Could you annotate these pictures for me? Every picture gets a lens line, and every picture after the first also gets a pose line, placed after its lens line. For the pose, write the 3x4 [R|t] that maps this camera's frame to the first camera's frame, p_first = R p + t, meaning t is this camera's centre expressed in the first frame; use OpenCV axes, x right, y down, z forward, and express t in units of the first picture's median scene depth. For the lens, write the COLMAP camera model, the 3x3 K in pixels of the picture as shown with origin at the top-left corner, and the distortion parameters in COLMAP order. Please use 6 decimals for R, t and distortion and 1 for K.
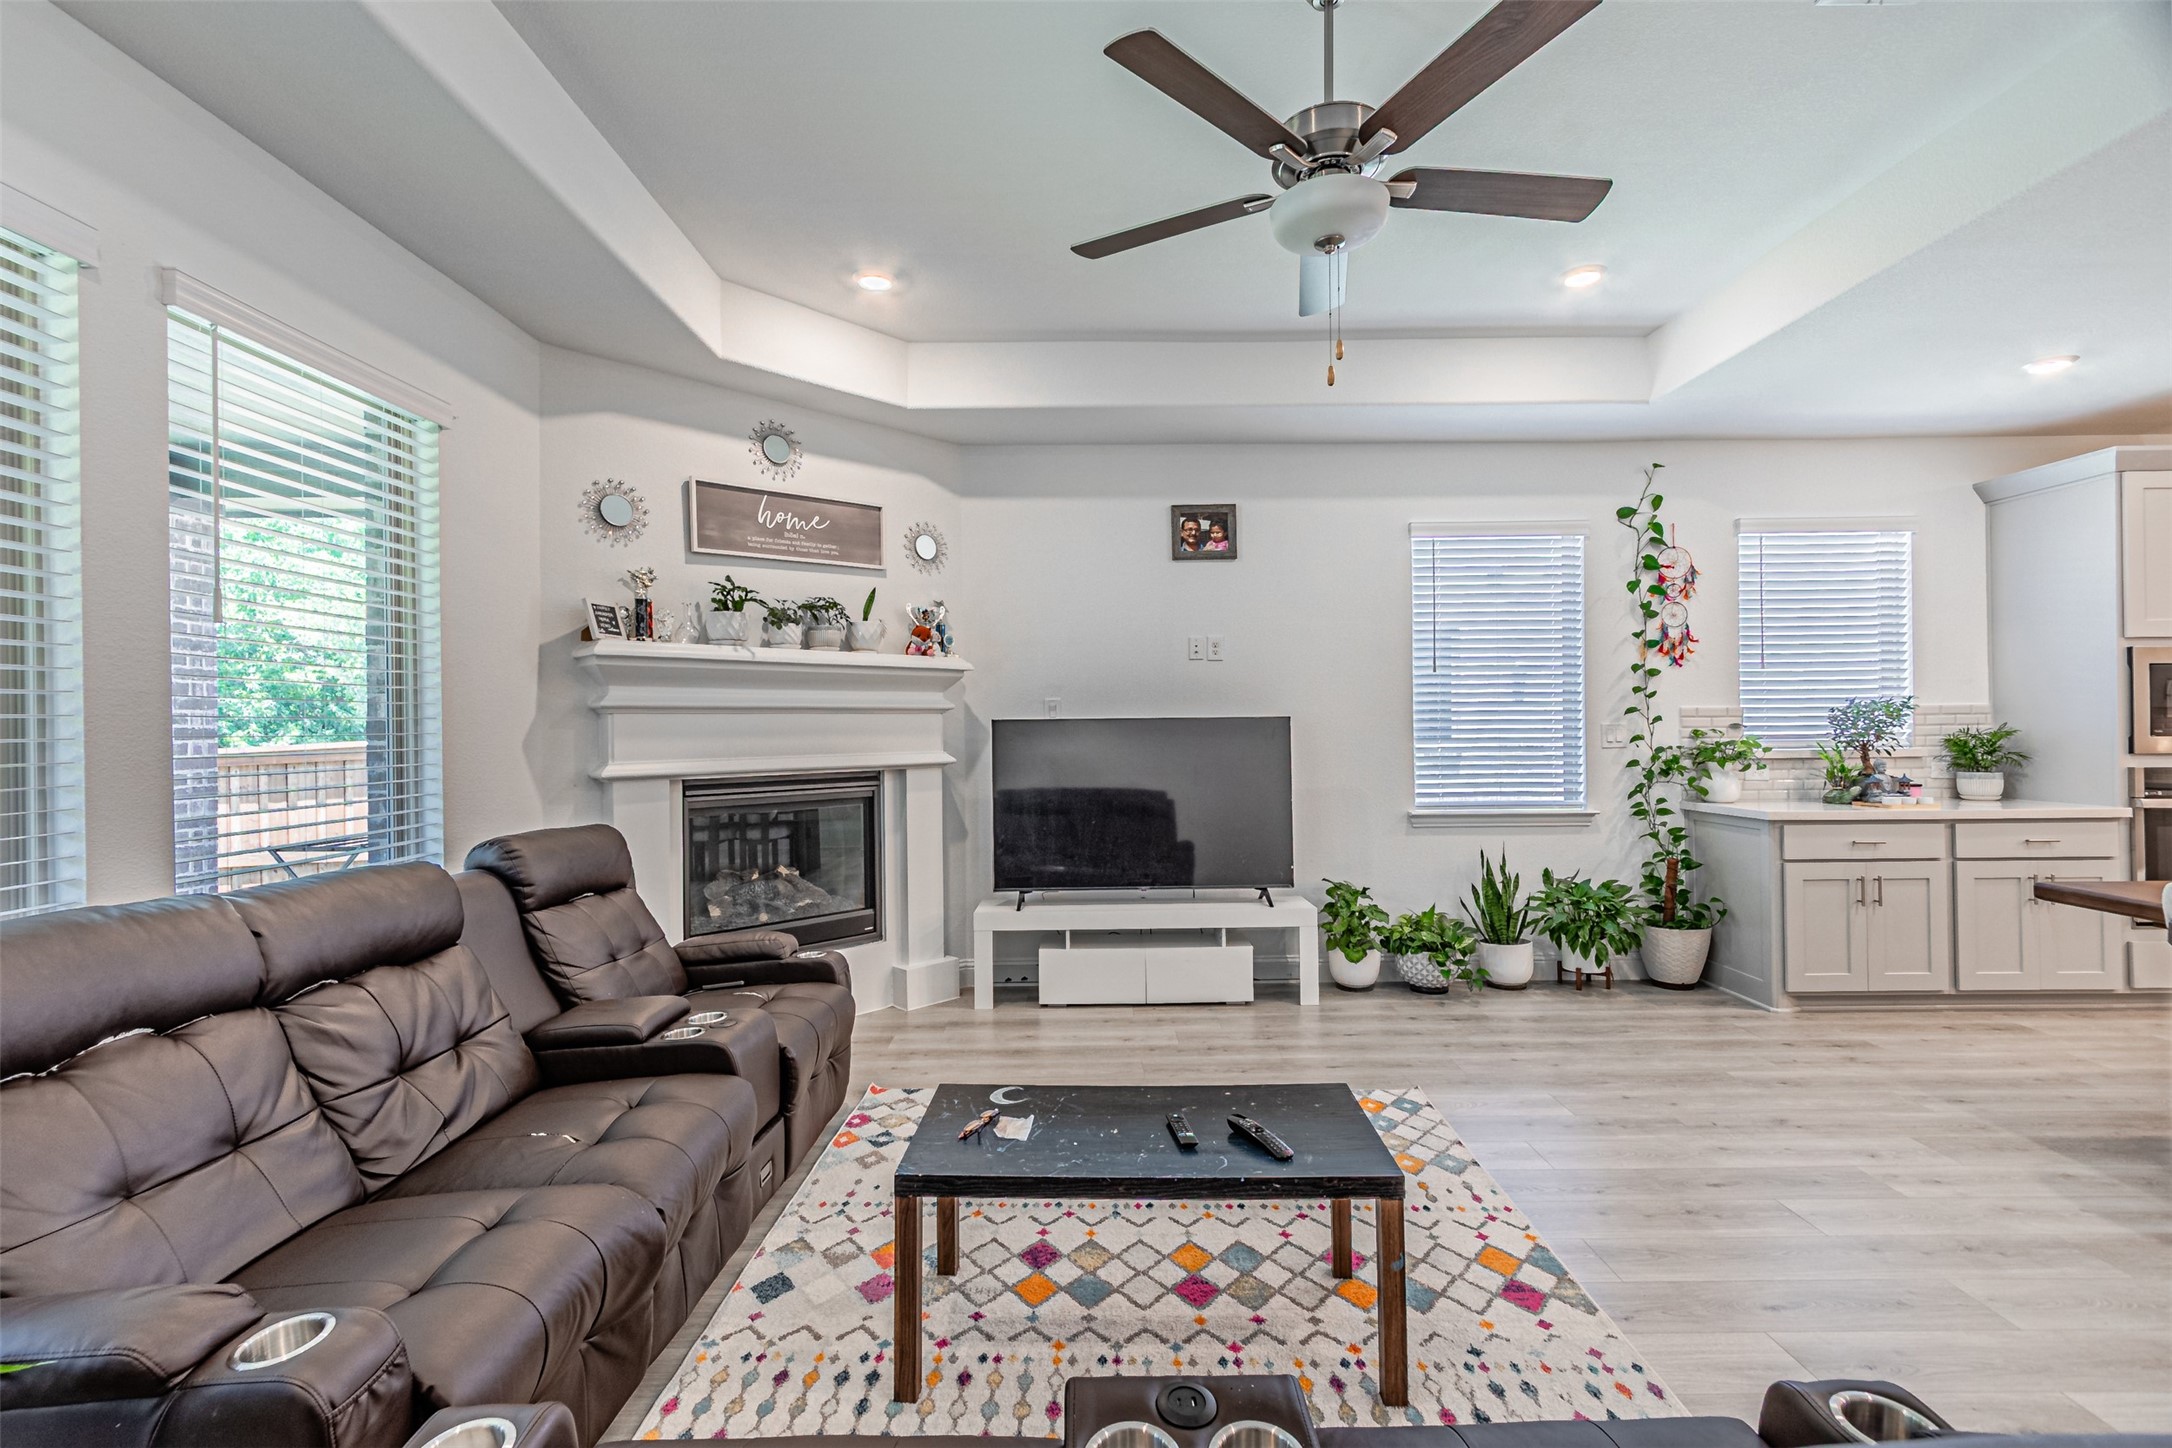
lens RADIAL K [[963.8, 0, 1092.3], [0, 963.8, 722.6], [0, 0, 1]] dist [0.010318, -0.003159]
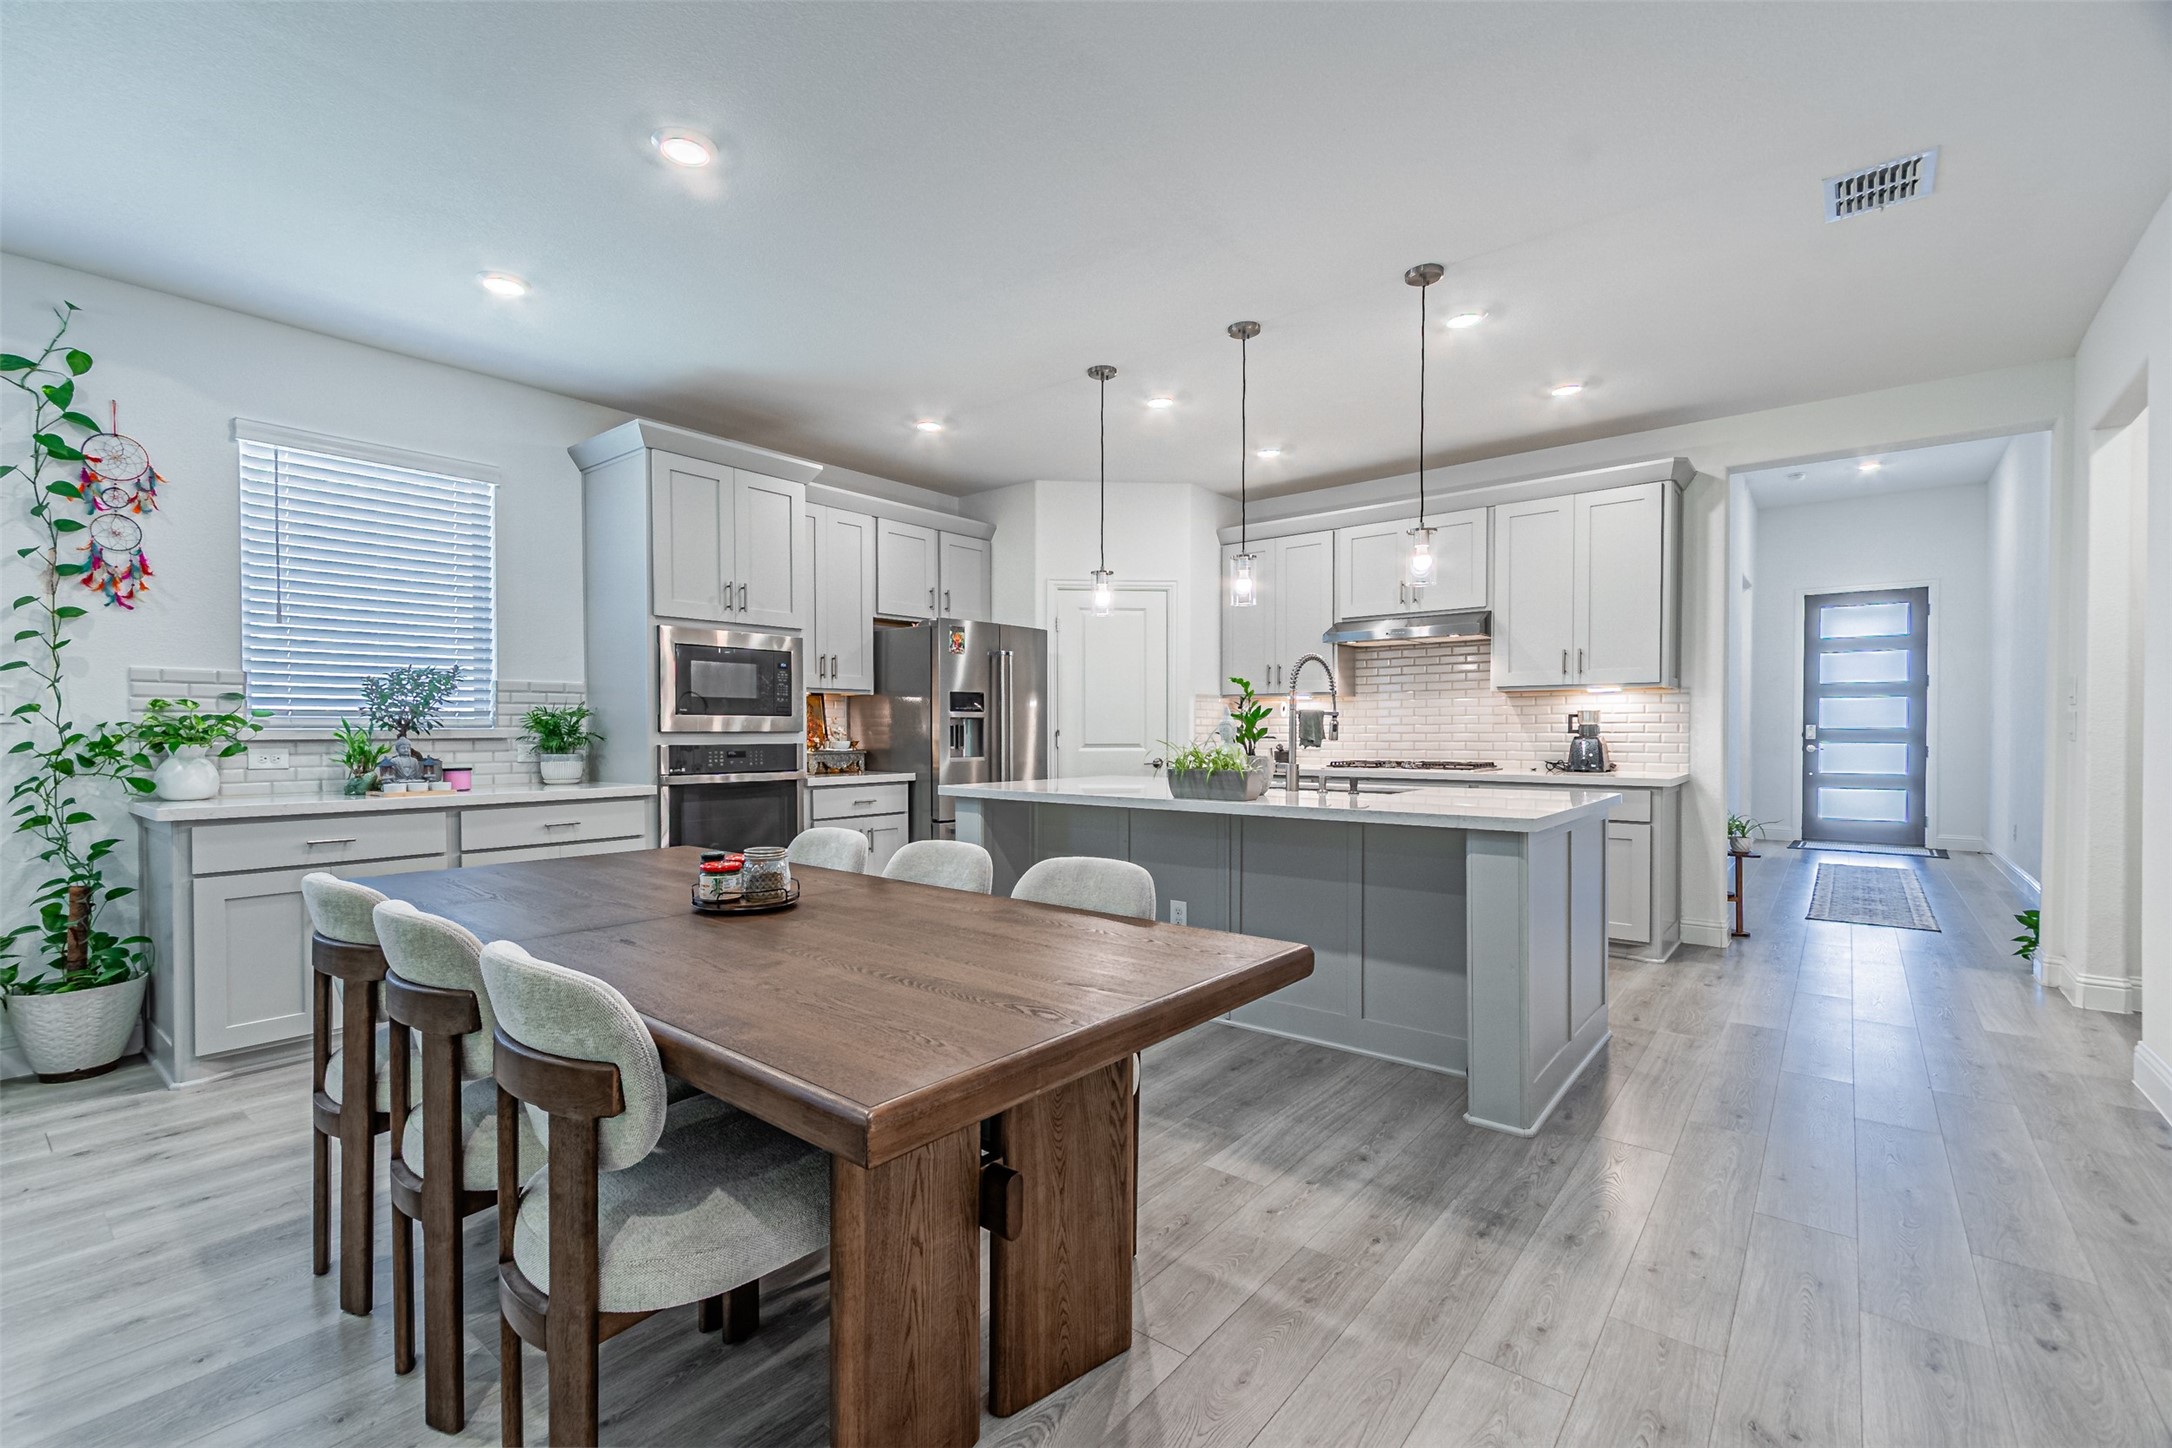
lens RADIAL K [[944.5, 0, 1060.0], [0, 944.5, 741.4], [0, 0, 1]] dist [0.007610, -0.000662]
pose [[0.642256, -0.000643, 0.766490, 0.555805], [-0.006480, 0.999959, 0.006269, 0.031480], [-0.766463, -0.008993, 0.642226, 0.047539]]
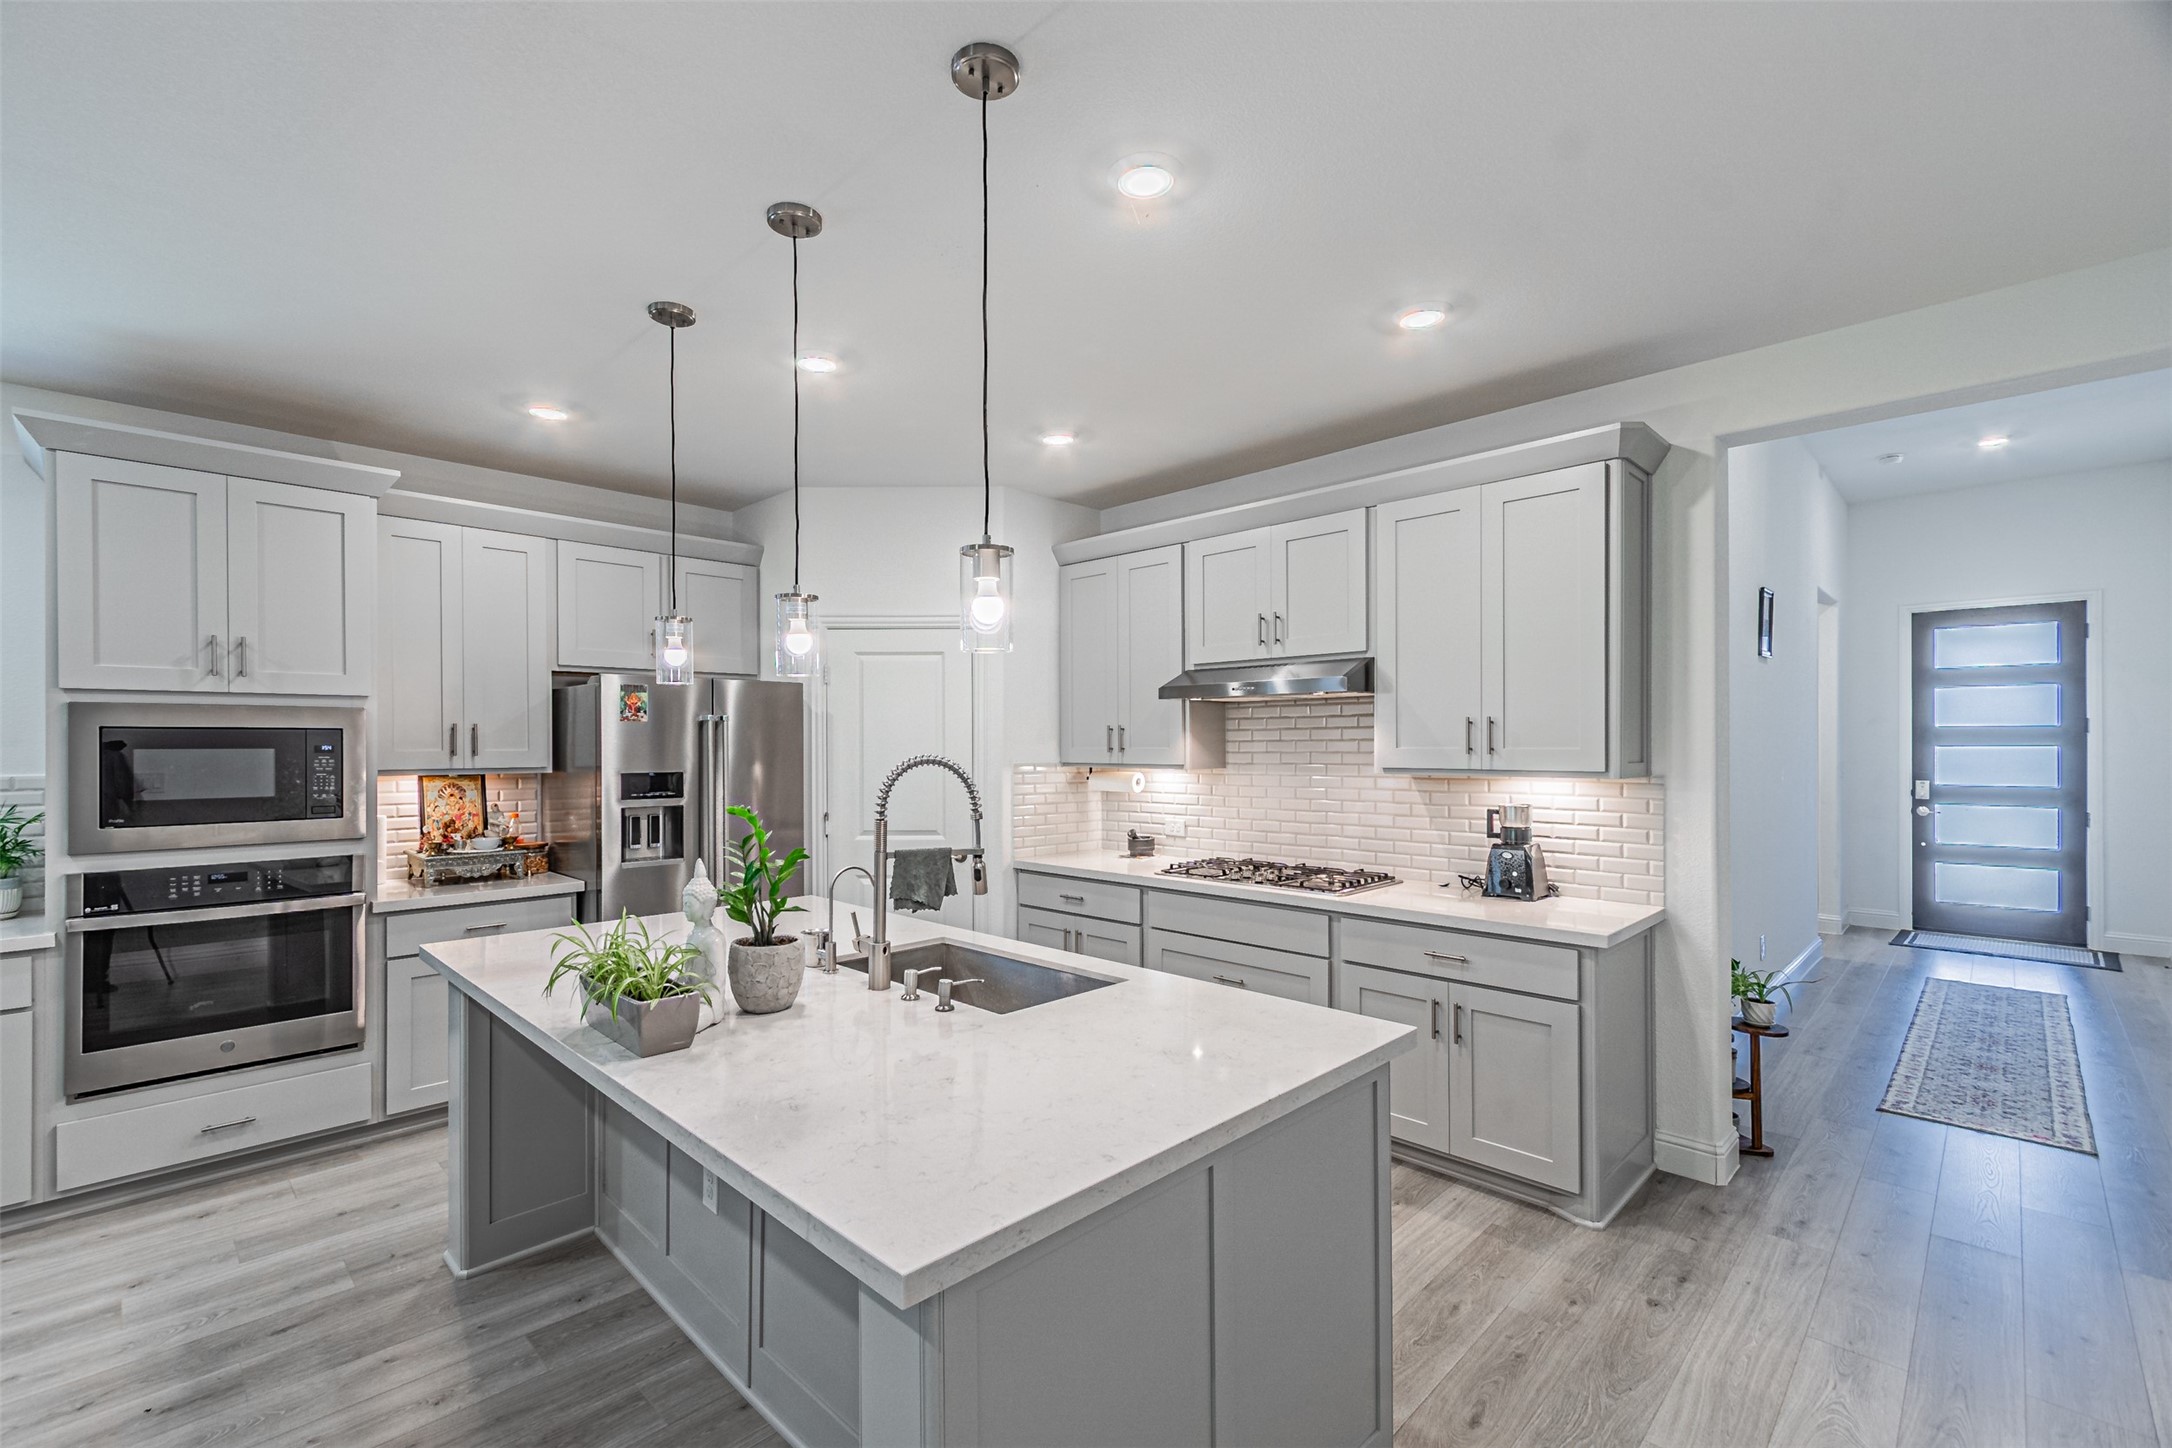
lens RADIAL K [[944.5, 0, 1060.0], [0, 944.5, 741.4], [0, 0, 1]] dist [0.007610, -0.000662]
pose [[0.710540, 0.010208, 0.703583, 1.038688], [-0.006065, 0.999946, -0.008383, -0.045765], [-0.703631, 0.001690, 0.710564, 0.006972]]
